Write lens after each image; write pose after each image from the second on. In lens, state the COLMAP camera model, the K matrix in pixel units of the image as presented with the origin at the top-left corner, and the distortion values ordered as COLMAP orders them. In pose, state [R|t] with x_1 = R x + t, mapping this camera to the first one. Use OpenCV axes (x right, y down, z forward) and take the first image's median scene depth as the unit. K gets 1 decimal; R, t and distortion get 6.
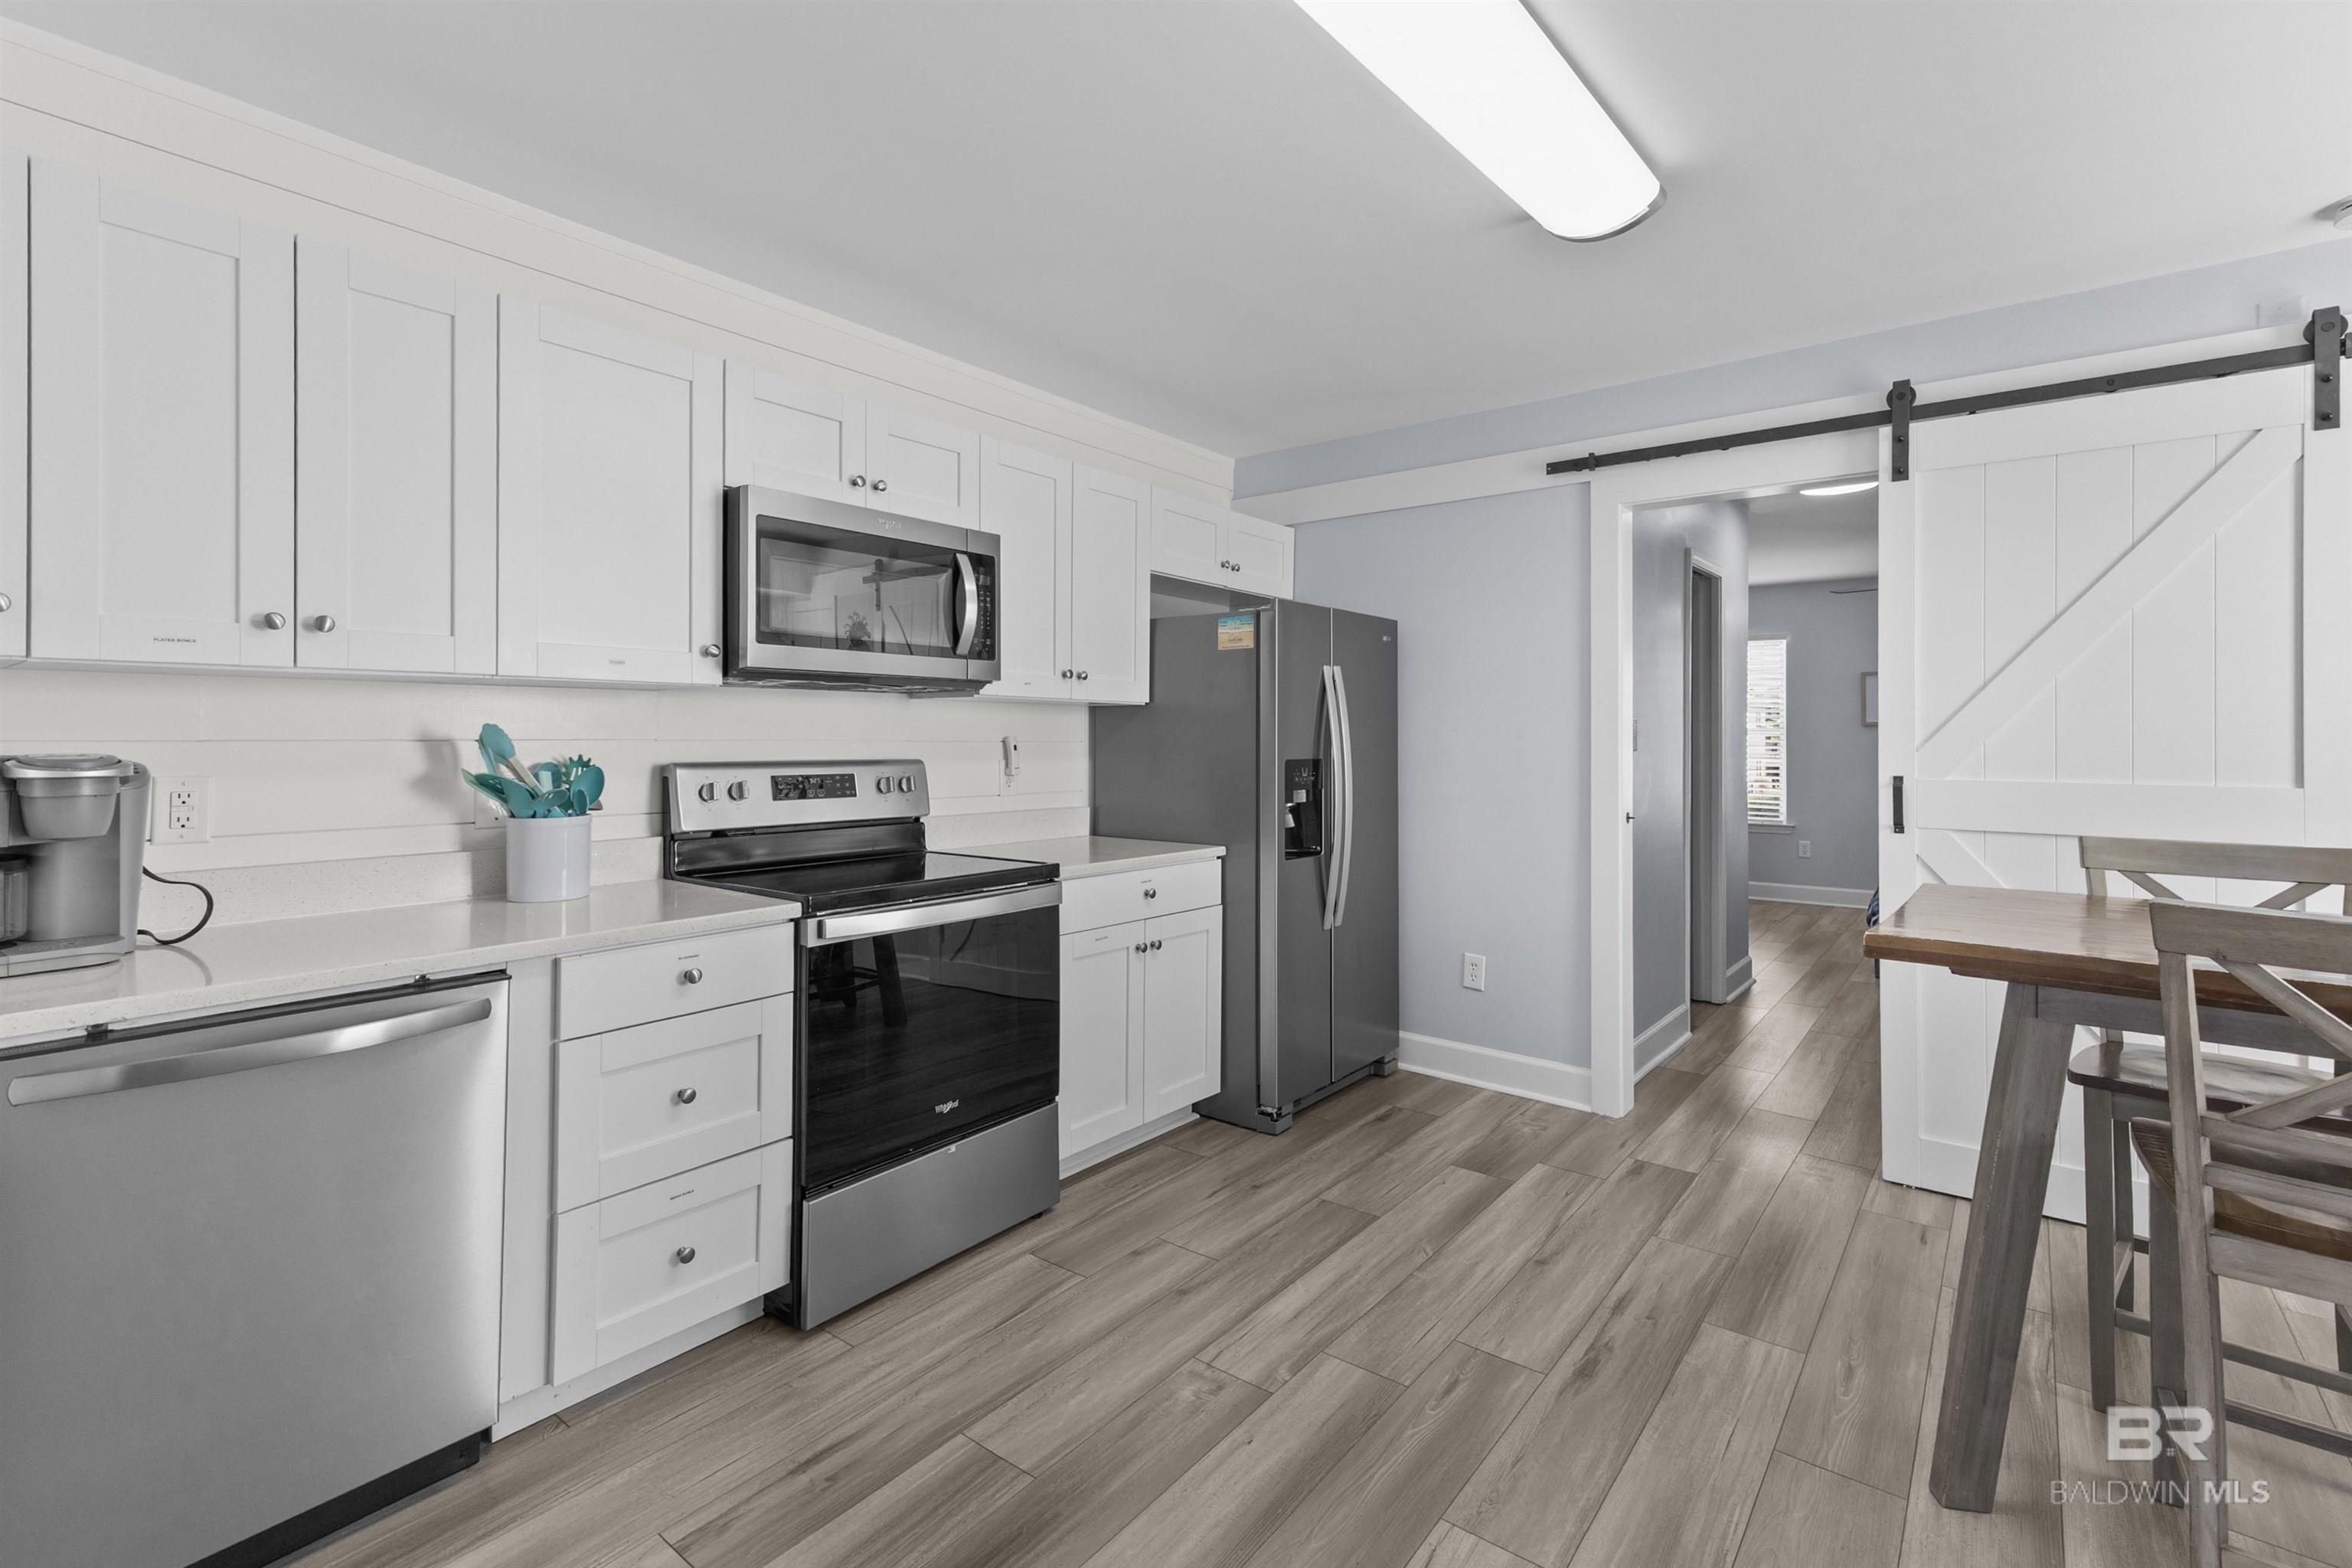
lens RADIAL K [[1065.4, 0, 1148.1], [0, 1065.4, 724.0], [0, 0, 1]] dist [0.019151, -0.001223]
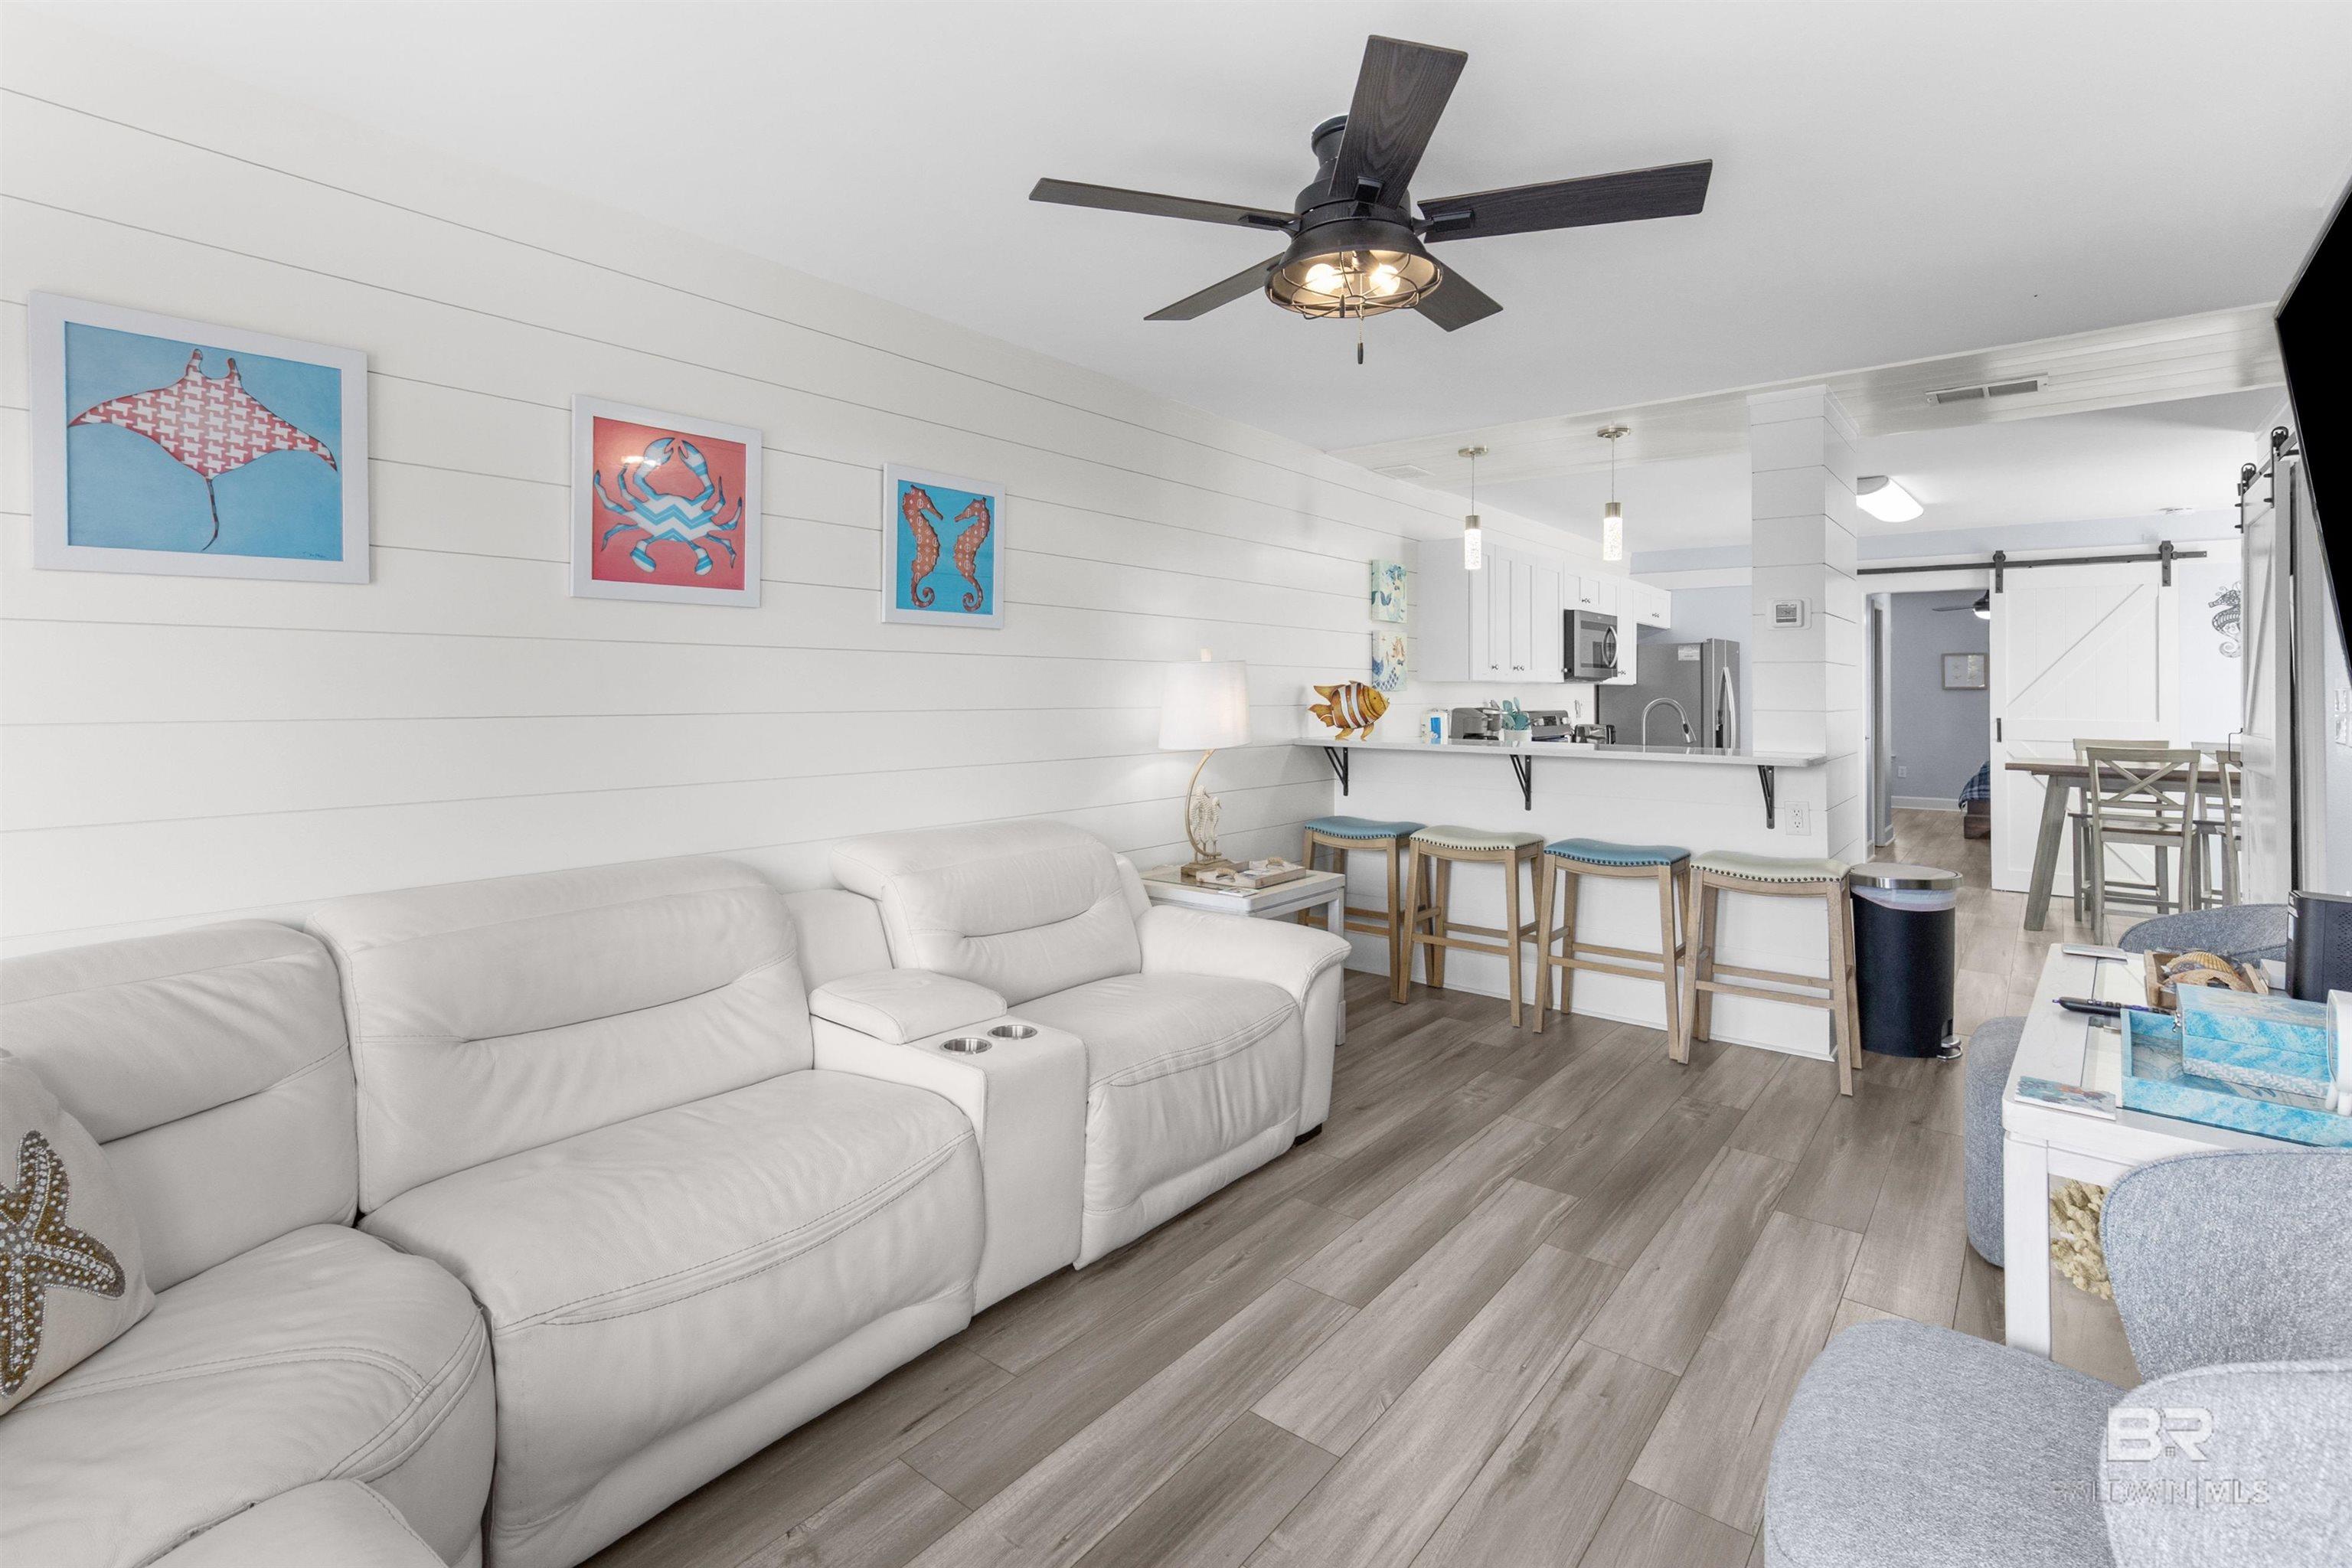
lens RADIAL K [[1065.4, 0, 1187.1], [0, 1065.4, 674.7], [0, 0, 1]] dist [0.019151, -0.001223]
pose [[0.999986, 0.001339, 0.005084, -1.331860], [-0.001288, 0.999948, -0.010077, -0.029354], [-0.005097, 0.010071, 0.999936, -1.641740]]
